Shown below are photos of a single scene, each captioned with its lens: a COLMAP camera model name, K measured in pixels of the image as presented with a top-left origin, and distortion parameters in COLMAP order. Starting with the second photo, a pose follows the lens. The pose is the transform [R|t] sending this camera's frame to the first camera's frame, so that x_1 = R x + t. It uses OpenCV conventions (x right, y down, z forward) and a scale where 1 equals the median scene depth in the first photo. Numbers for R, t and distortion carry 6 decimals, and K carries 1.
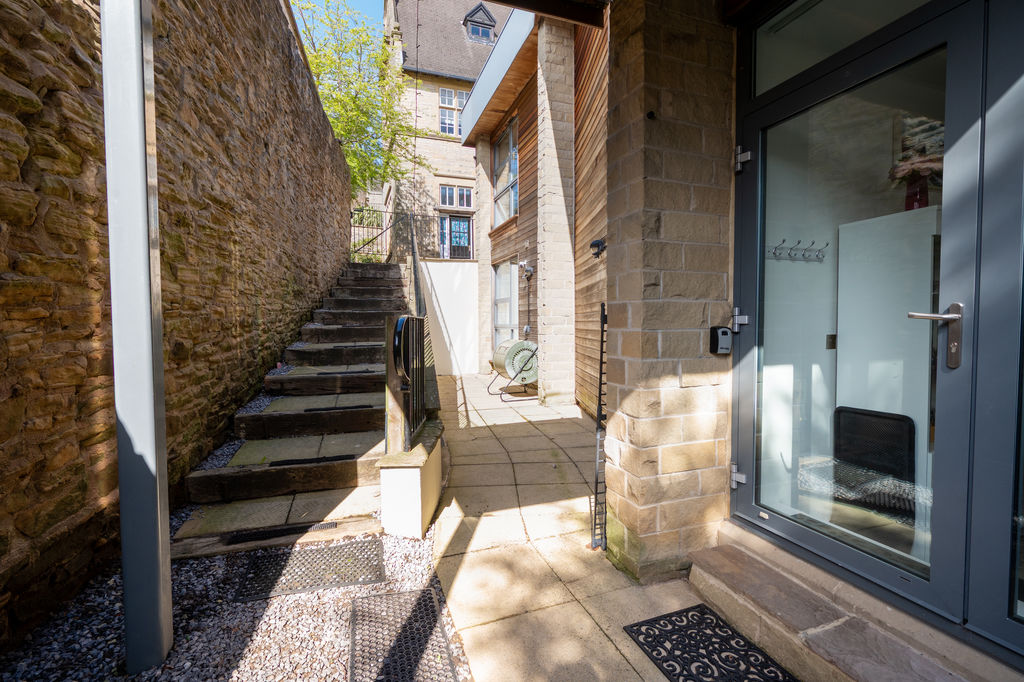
lens RADIAL K [[446.8, 0, 513.1], [0, 446.8, 340.3], [0, 0, 1]] dist [0.001426, 0.000041]
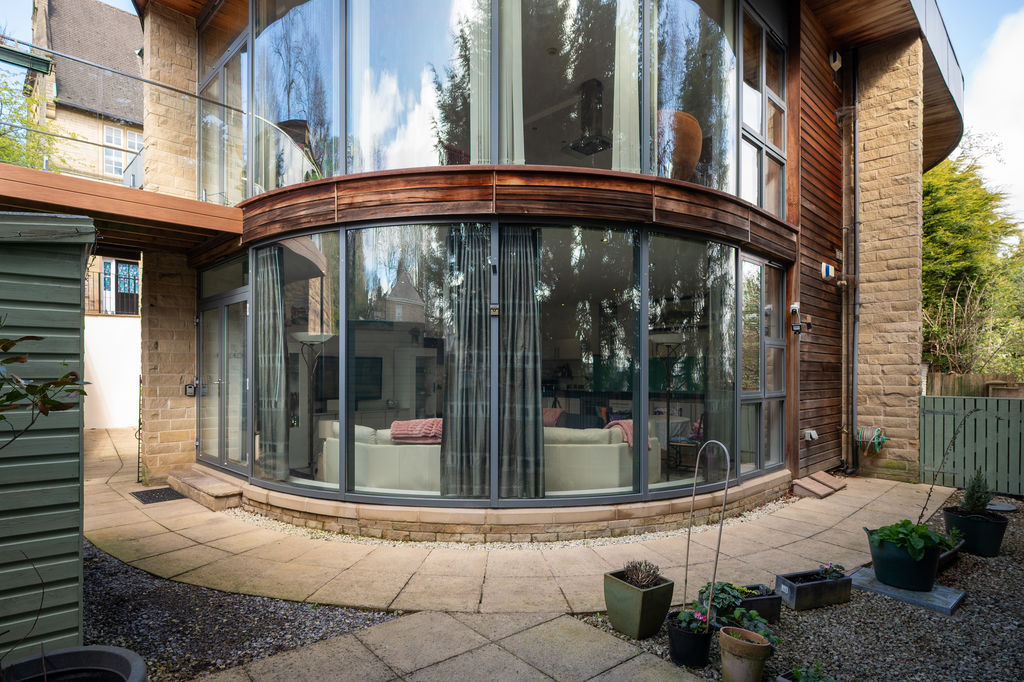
lens RADIAL K [[559.0, 0, 509.4], [0, 559.0, 376.6], [0, 0, 1]] dist [-0.003915, -0.001314]
pose [[0.906663, 0.006933, 0.421799, 0.794540], [0.008235, 0.999384, -0.034127, 0.047353], [-0.421776, 0.034415, 0.906047, -2.719923]]
